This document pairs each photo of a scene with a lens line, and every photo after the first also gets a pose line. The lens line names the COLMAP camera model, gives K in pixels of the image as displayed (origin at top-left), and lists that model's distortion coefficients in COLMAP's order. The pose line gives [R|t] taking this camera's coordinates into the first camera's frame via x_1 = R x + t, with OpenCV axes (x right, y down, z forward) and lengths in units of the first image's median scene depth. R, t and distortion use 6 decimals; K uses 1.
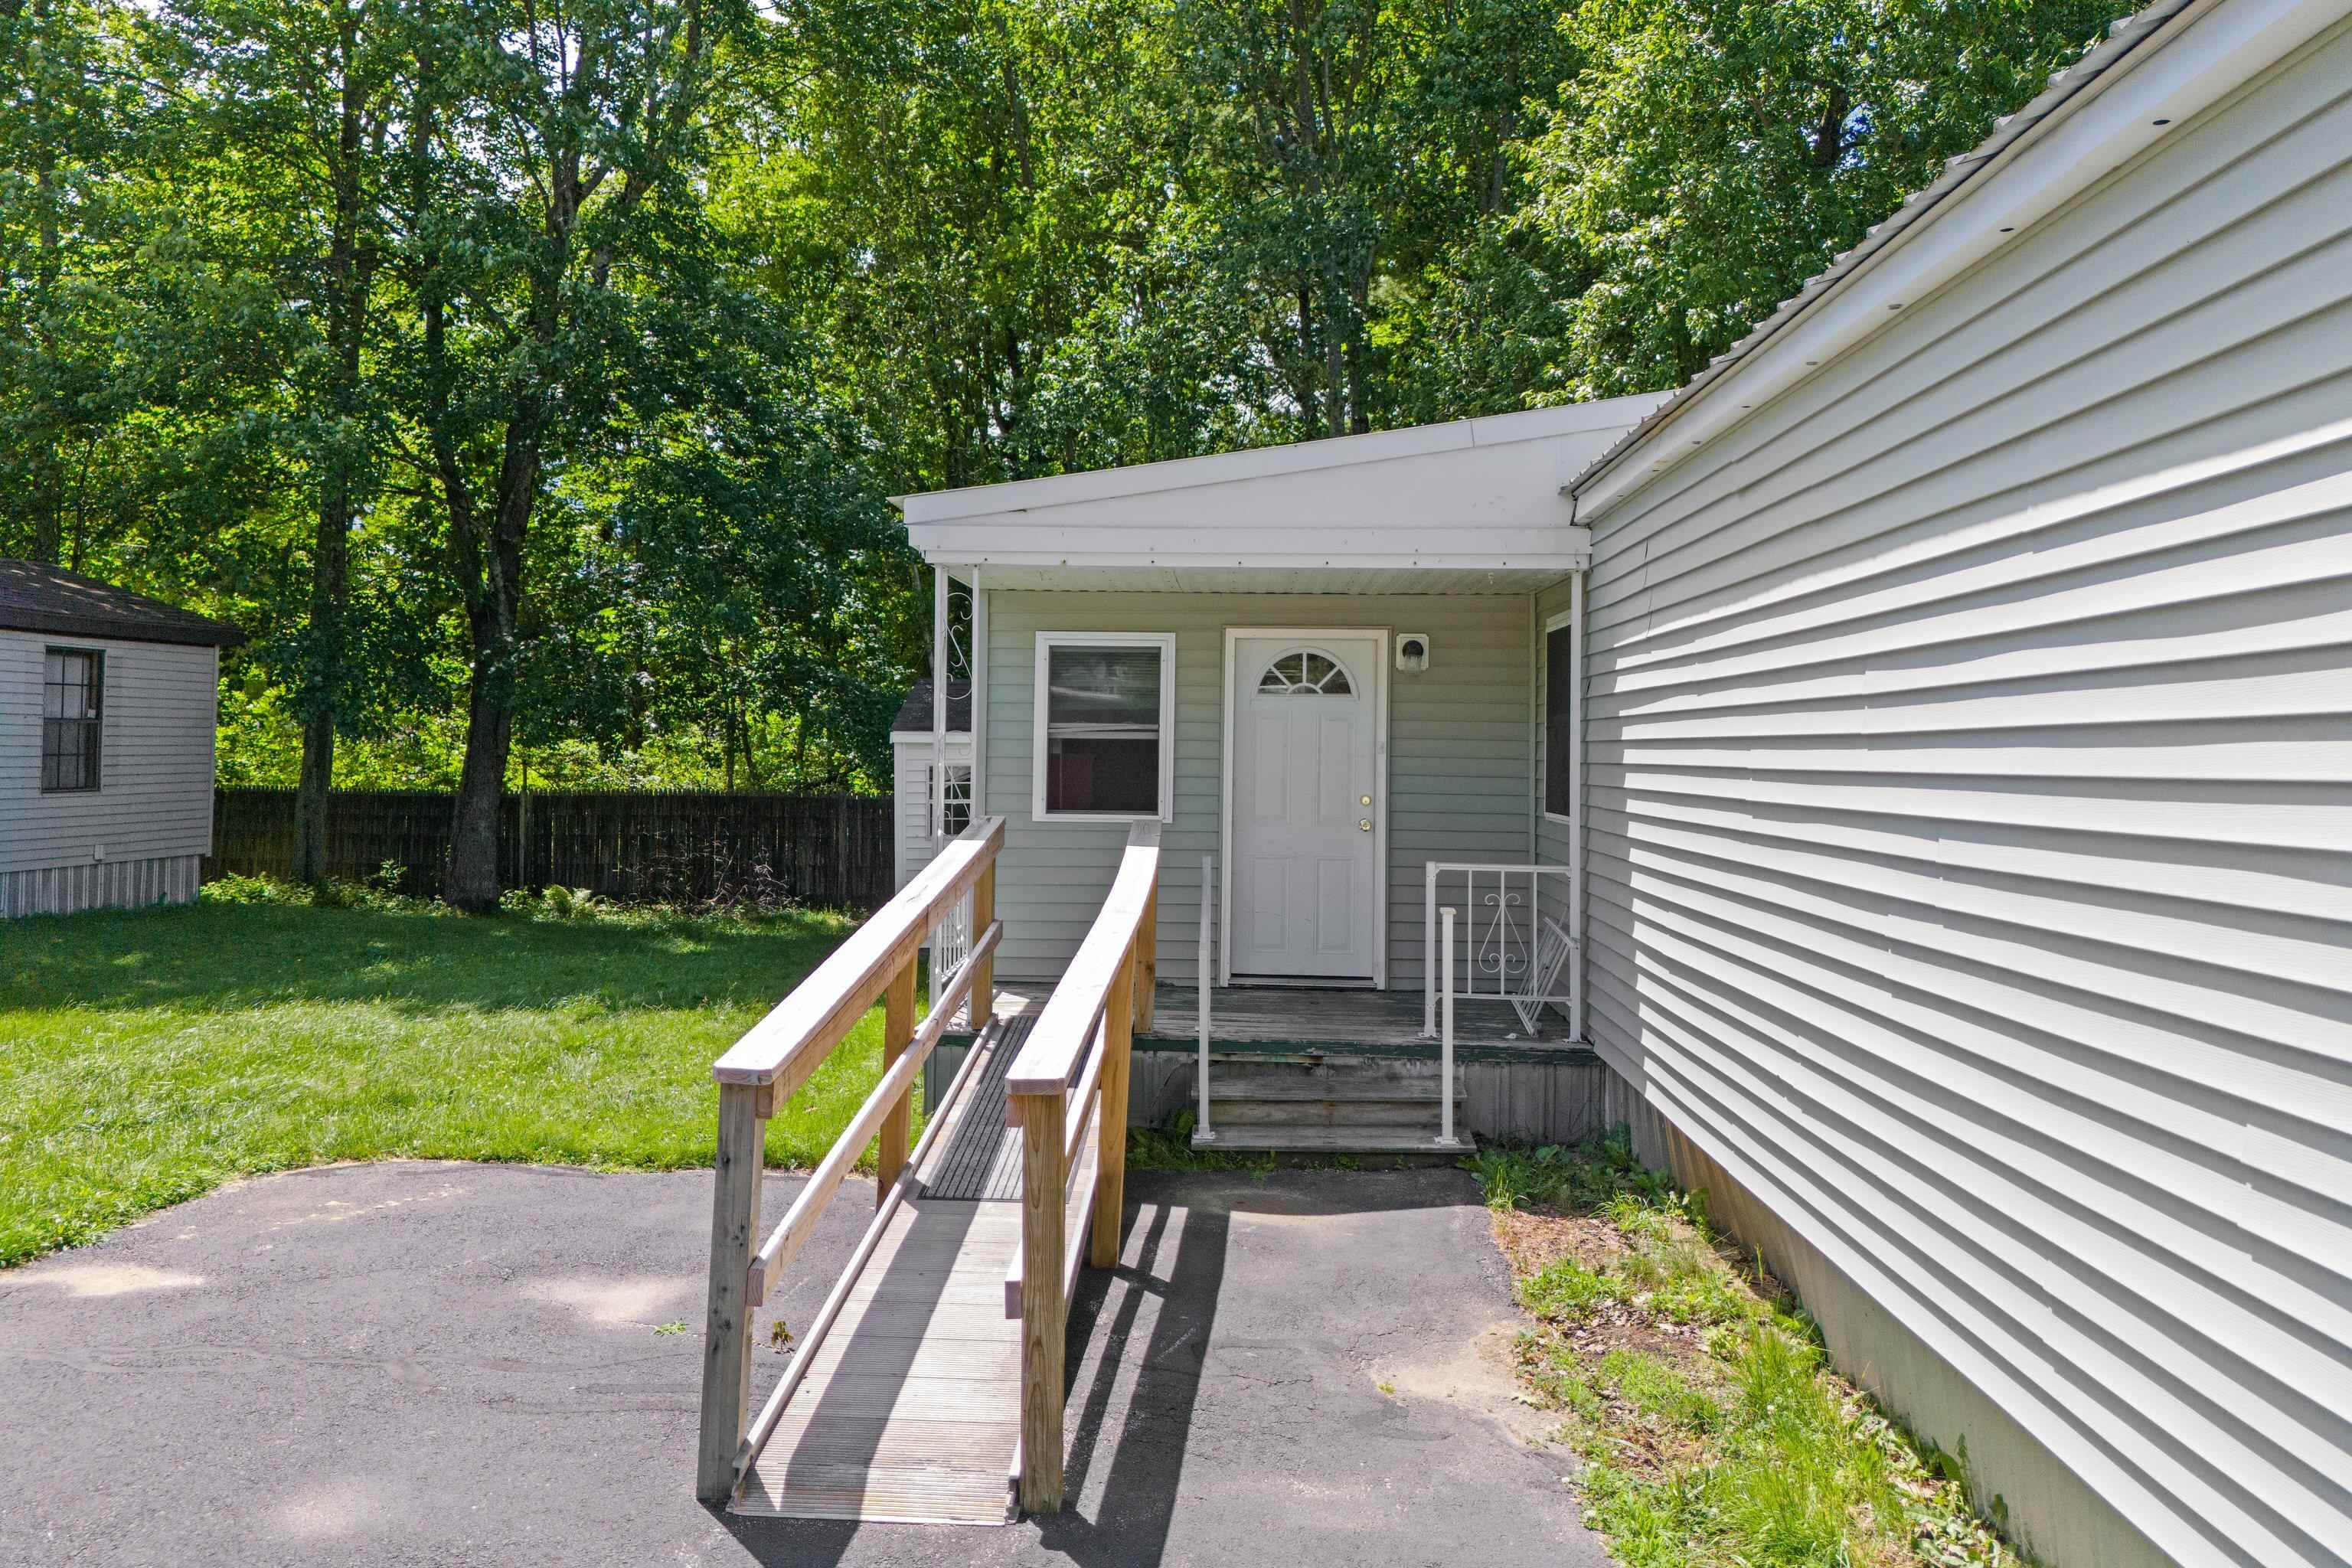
lens RADIAL K [[1747.9, 0, 1180.1], [0, 1747.9, 766.2], [0, 0, 1]] dist [0.021124, -0.014342]
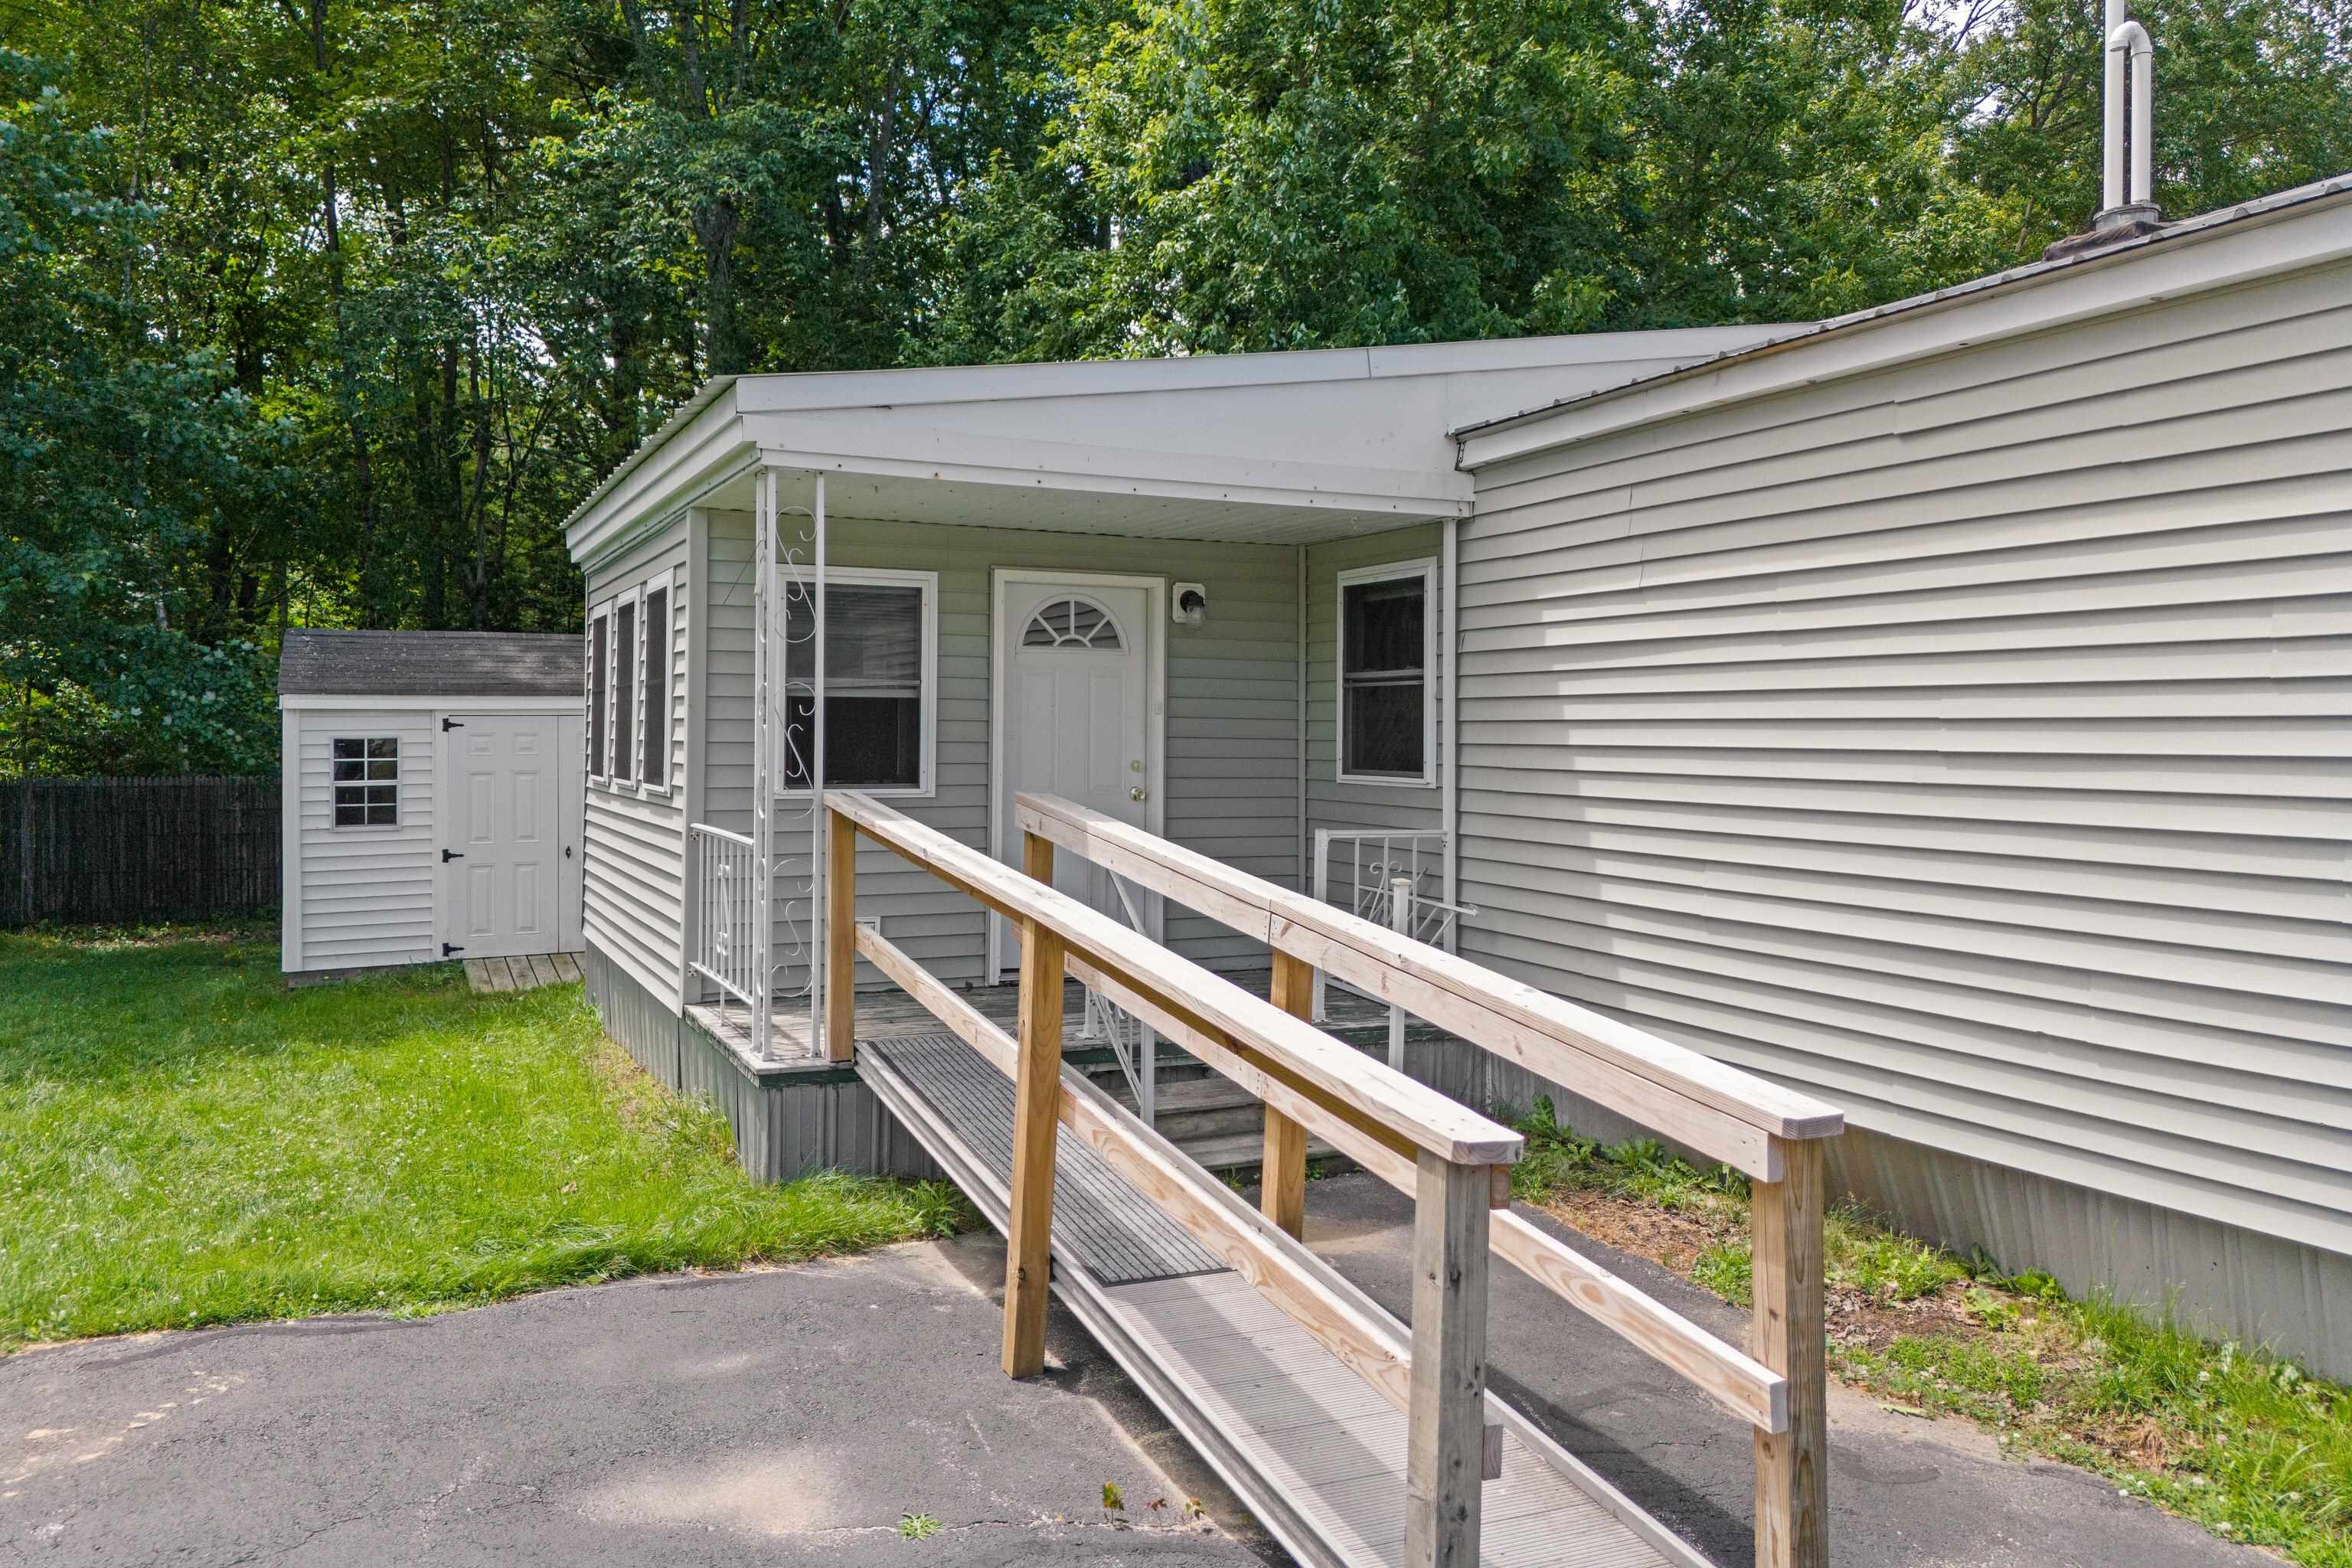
lens RADIAL K [[1747.9, 0, 1161.1], [0, 1747.9, 731.2], [0, 0, 1]] dist [0.021124, -0.014342]
pose [[0.889208, -0.004231, 0.457484, -0.299488], [0.007518, 0.999957, -0.005365, 0.006561], [-0.457442, 0.008210, 0.889202, 0.195635]]
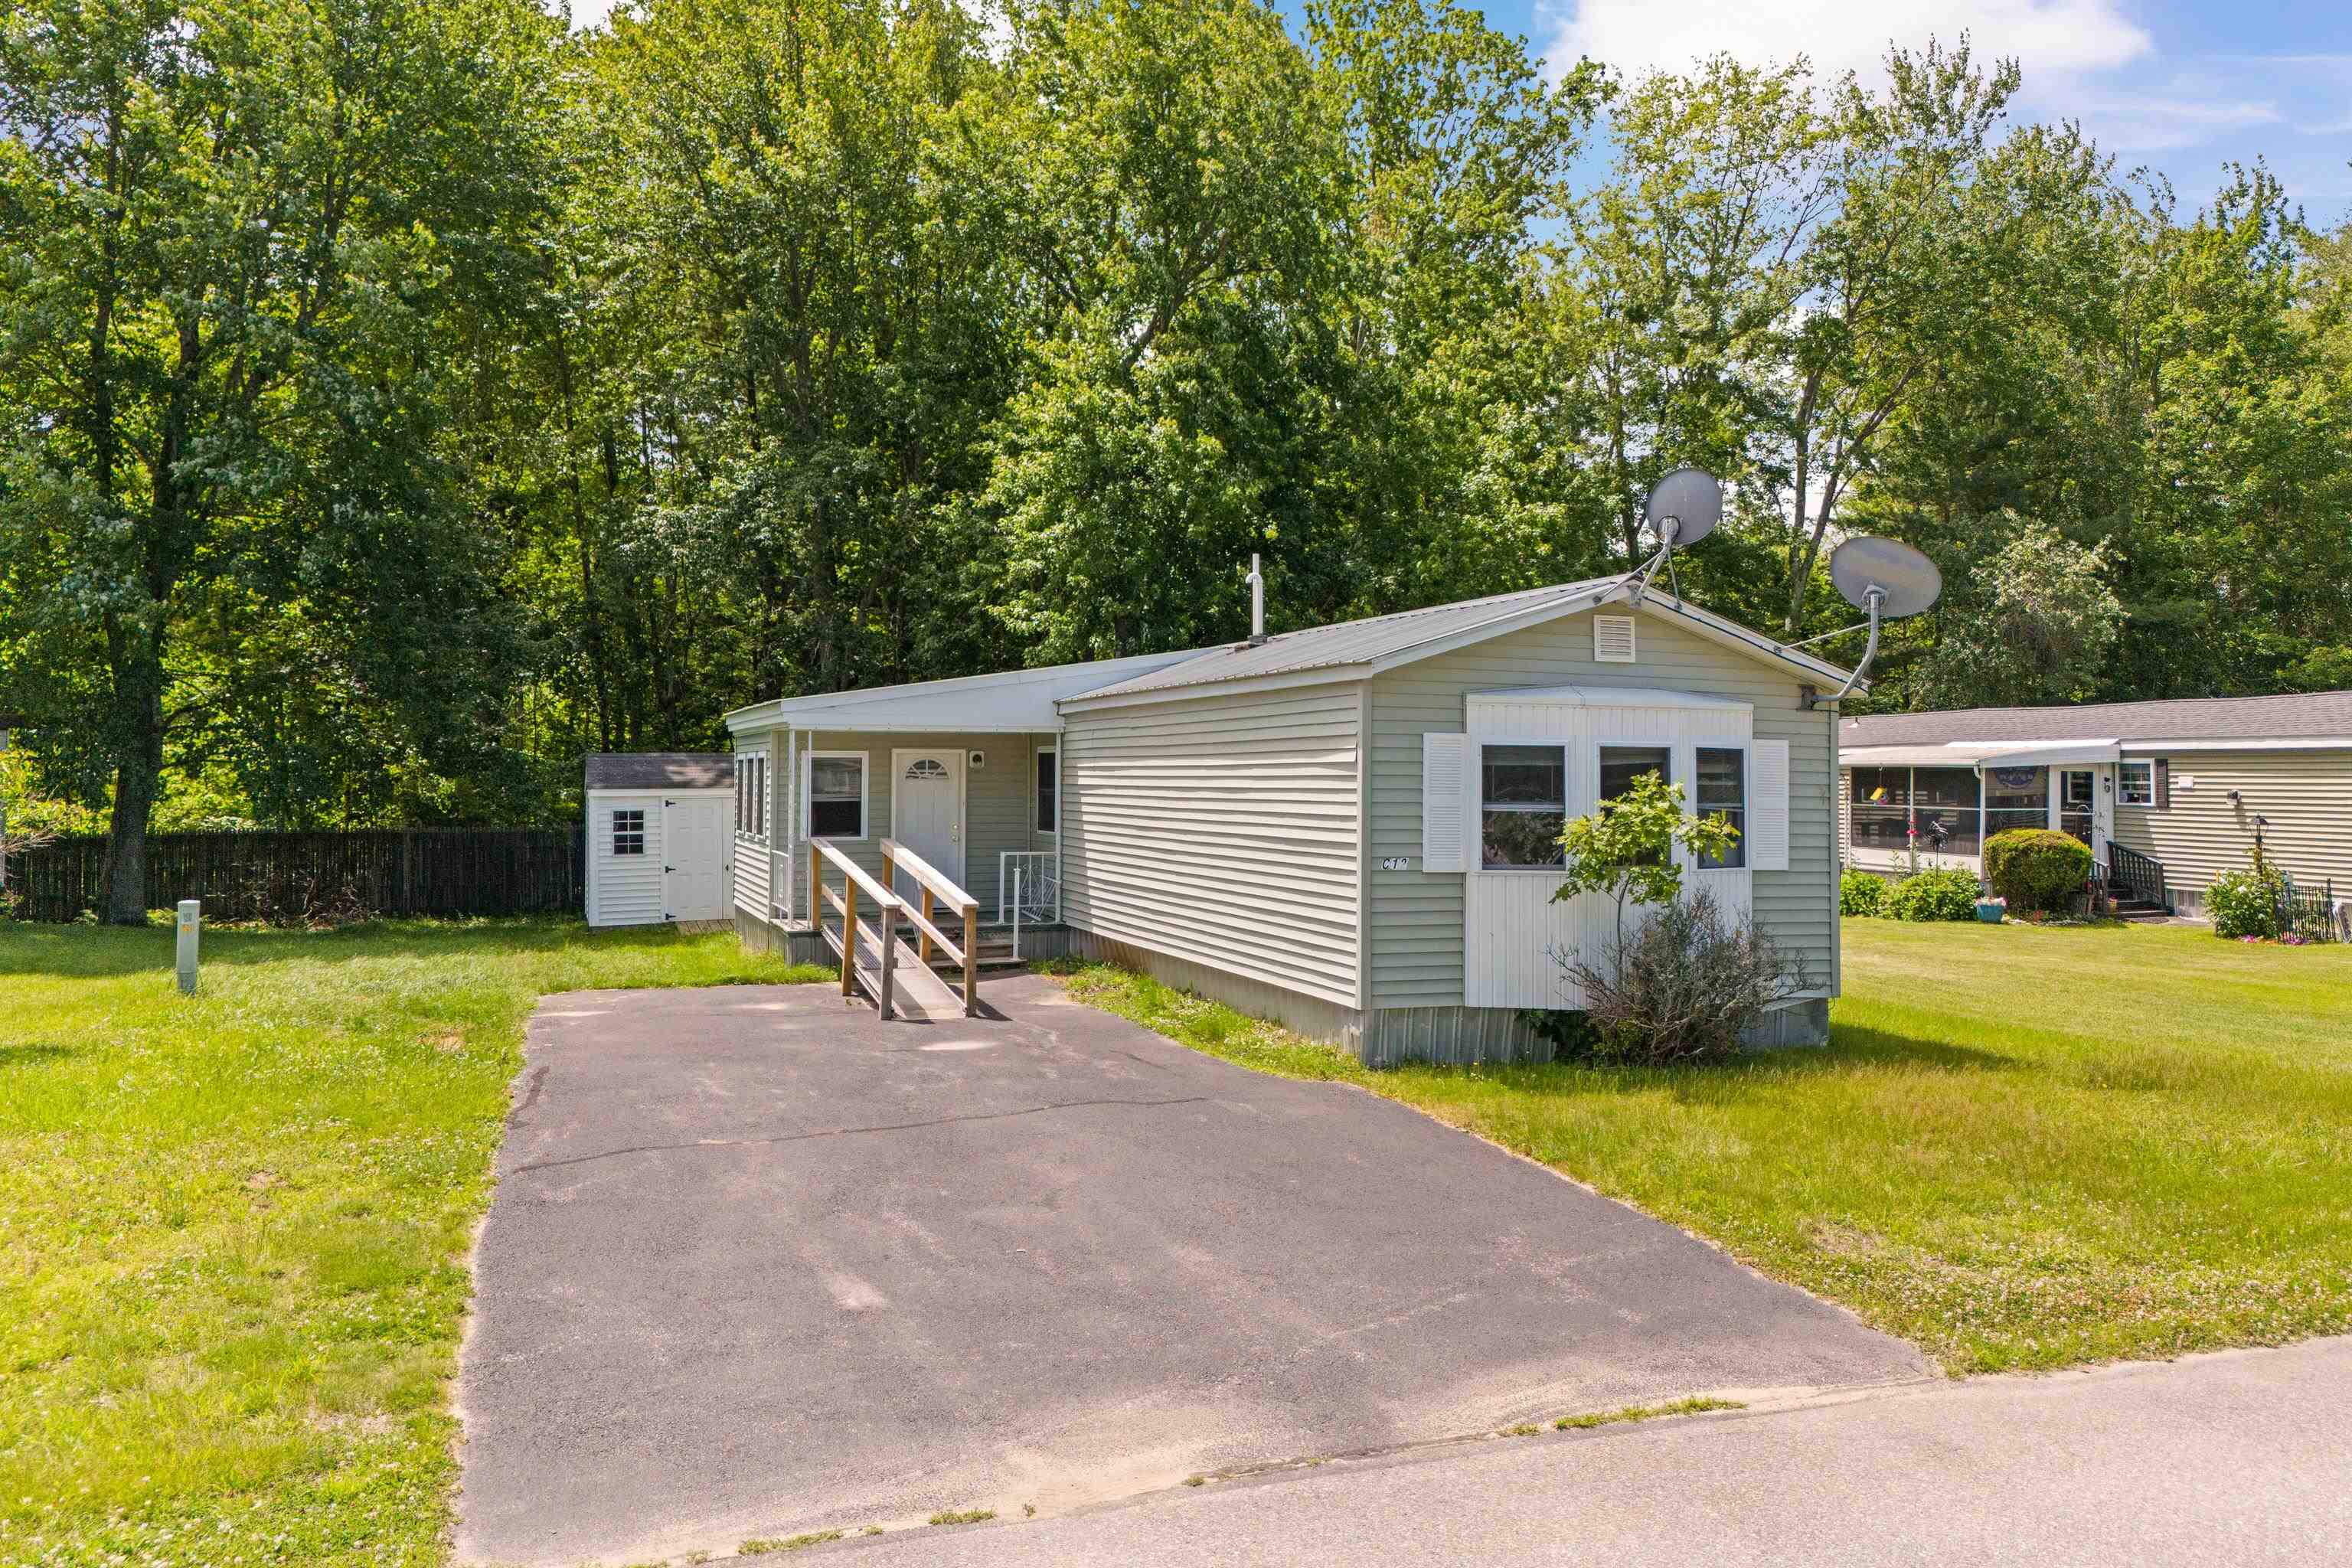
lens RADIAL K [[1747.9, 0, 1184.6], [0, 1747.9, 768.2], [0, 0, 1]] dist [0.021124, -0.014342]
pose [[0.919922, -0.006310, 0.392050, -0.497036], [0.010555, 0.999907, -0.008673, -0.033160], [-0.391958, 0.012116, 0.919903, -1.157894]]
